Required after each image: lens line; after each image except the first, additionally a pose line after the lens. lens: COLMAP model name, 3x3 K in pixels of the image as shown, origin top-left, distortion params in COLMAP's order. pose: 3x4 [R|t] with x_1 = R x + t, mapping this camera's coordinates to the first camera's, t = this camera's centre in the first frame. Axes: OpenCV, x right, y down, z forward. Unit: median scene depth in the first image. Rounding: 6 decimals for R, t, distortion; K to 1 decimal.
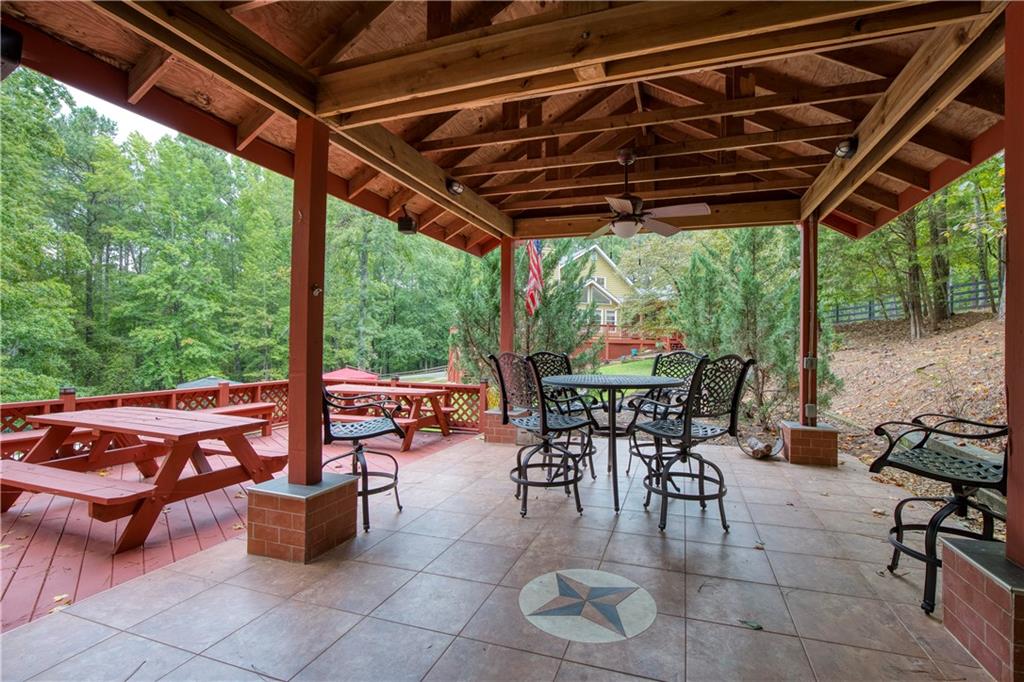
lens RADIAL K [[490.9, 0, 516.6], [0, 490.9, 335.1], [0, 0, 1]] dist [0.002441, 0.001495]
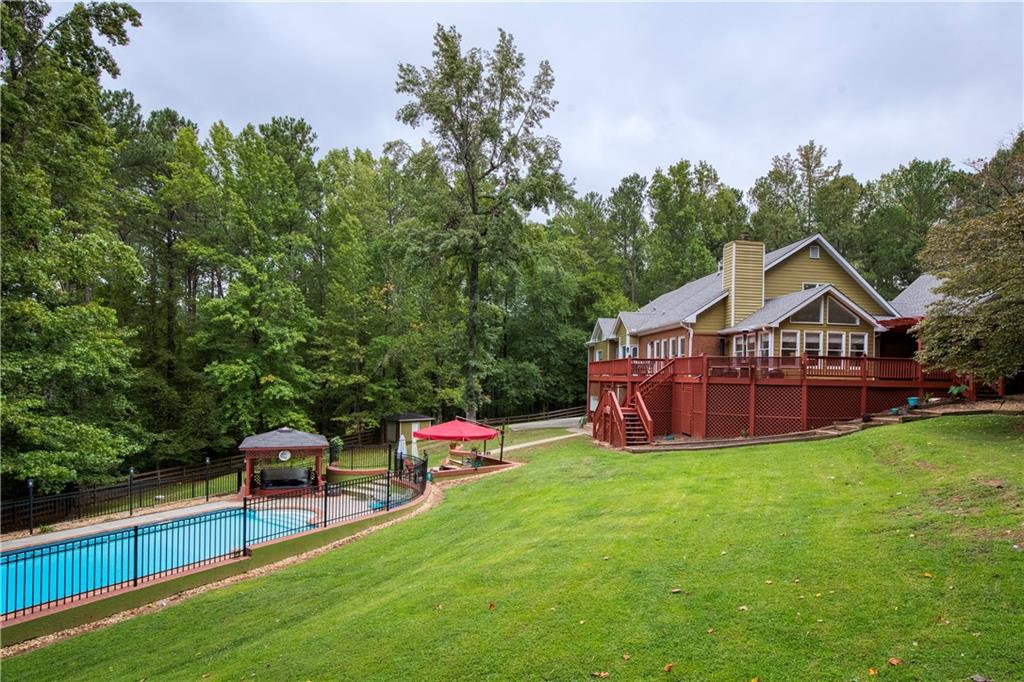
lens RADIAL K [[515.8, 0, 518.0], [0, 515.8, 381.5], [0, 0, 1]] dist [-0.005335, -0.000540]
pose [[0.982966, 0.005672, -0.183699, -0.094837], [-0.000661, 0.999626, 0.027328, -0.006513], [0.183786, -0.026741, 0.982603, 0.221335]]
